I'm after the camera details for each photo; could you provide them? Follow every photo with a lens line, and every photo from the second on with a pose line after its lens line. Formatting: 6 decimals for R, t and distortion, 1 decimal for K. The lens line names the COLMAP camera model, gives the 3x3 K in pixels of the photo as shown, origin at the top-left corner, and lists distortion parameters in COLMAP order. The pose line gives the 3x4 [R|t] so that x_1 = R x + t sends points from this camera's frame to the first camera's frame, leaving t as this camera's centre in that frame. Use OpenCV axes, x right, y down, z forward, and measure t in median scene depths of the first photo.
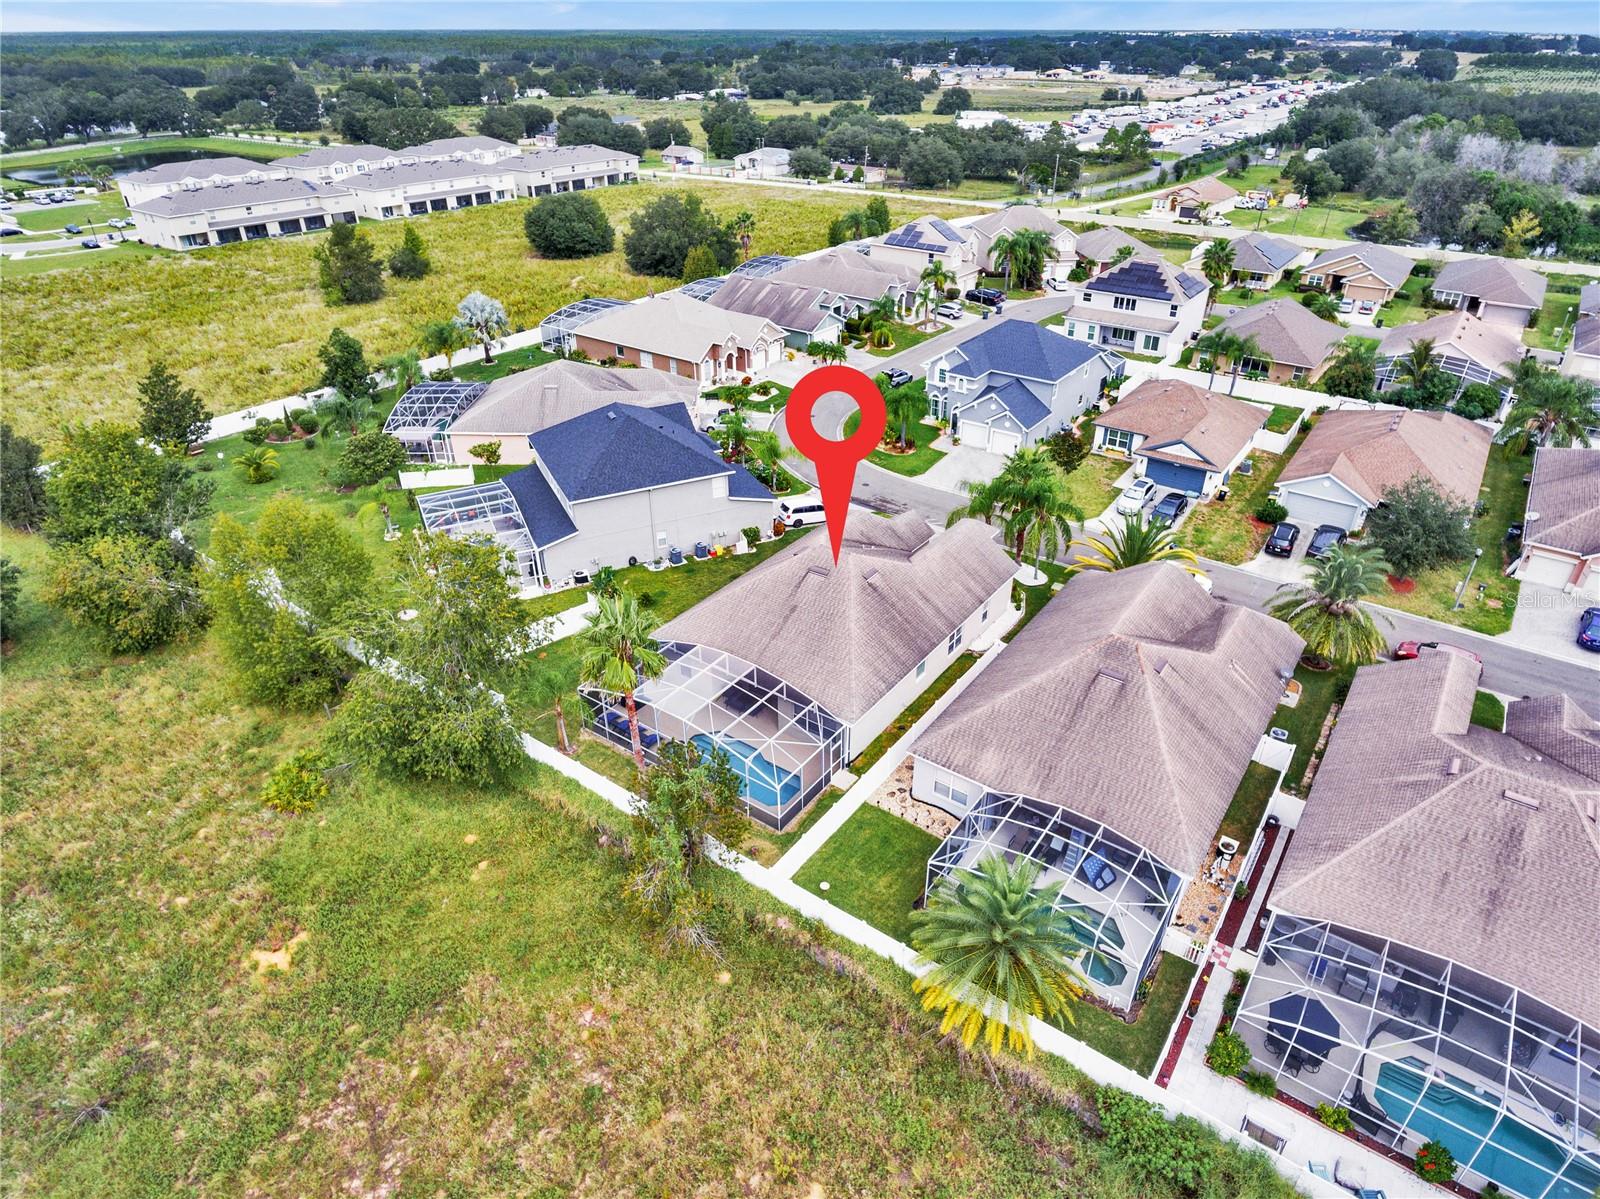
lens RADIAL K [[949.8, 0, 820.6], [0, 949.8, 583.2], [0, 0, 1]] dist [-0.002826, -0.000228]
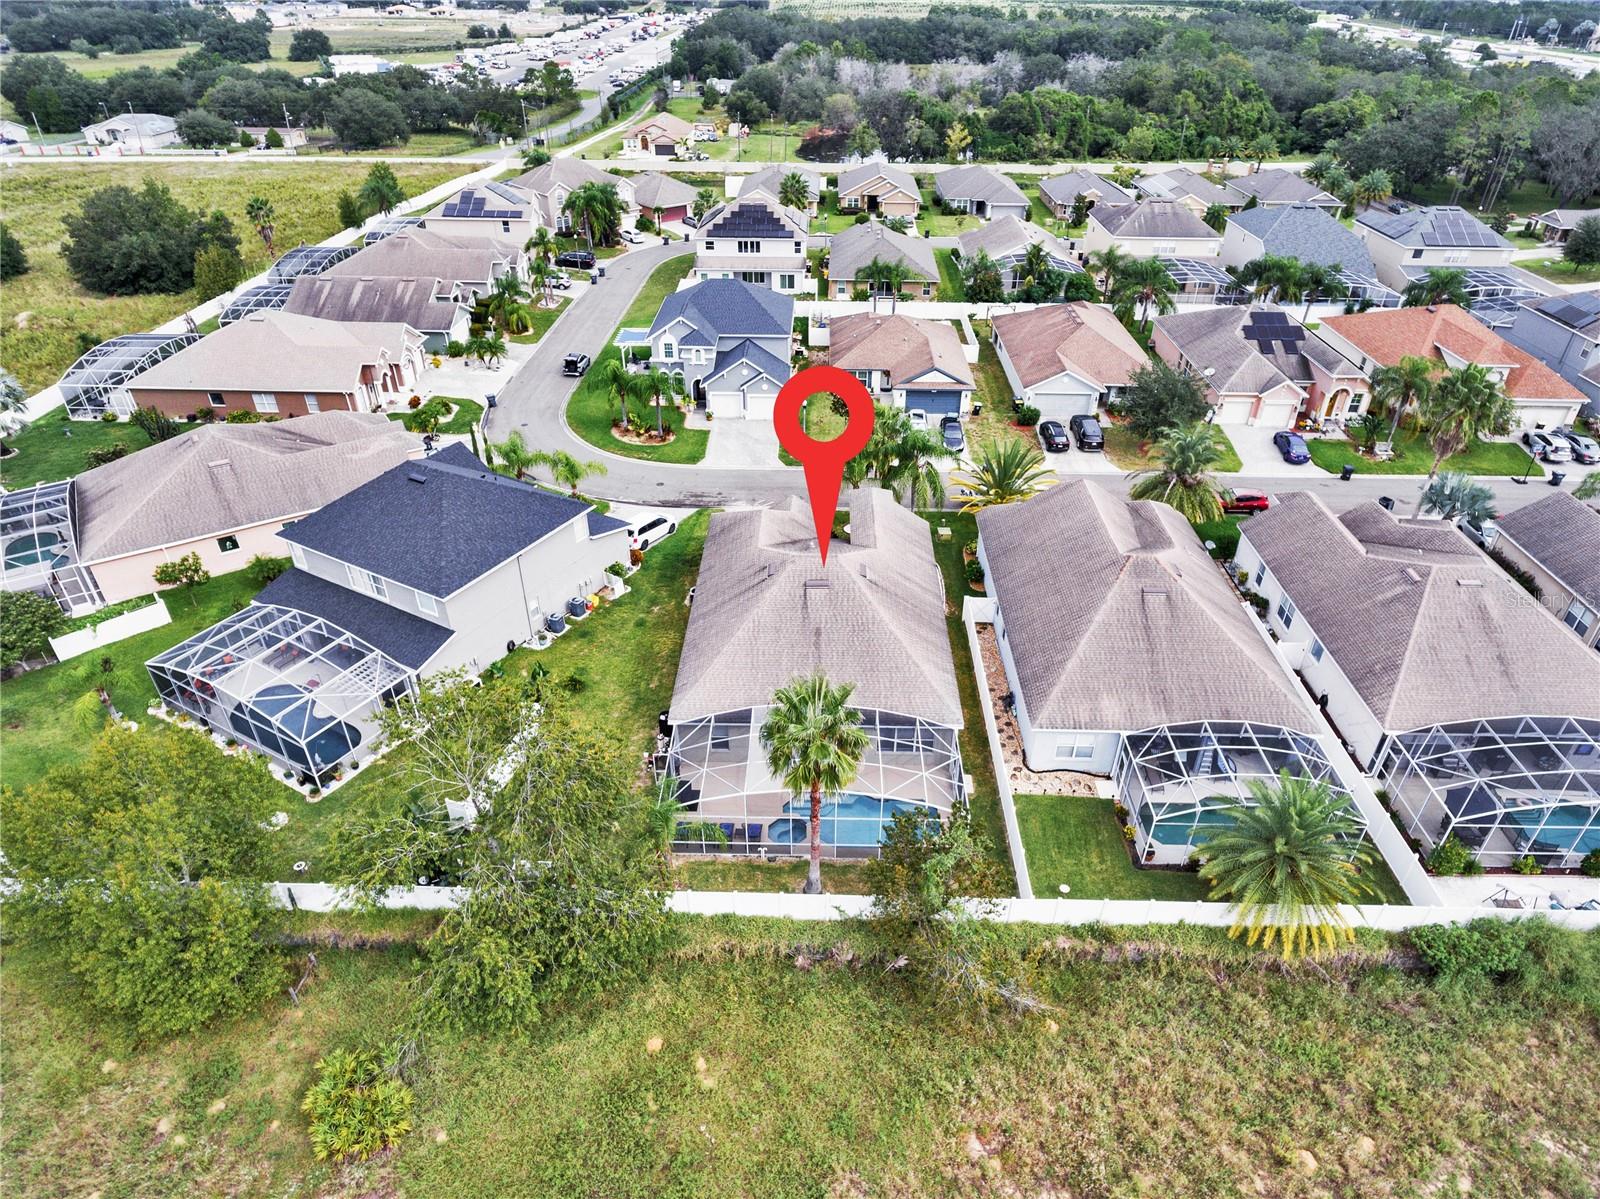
lens RADIAL K [[946.7, 0, 812.1], [0, 946.7, 597.4], [0, 0, 1]] dist [-0.000201, -0.002039]
pose [[0.828569, -0.308046, 0.467527, -0.210051], [0.277558, 0.951200, 0.134831, -0.060311], [-0.486246, 0.018049, 0.873636, 0.104692]]
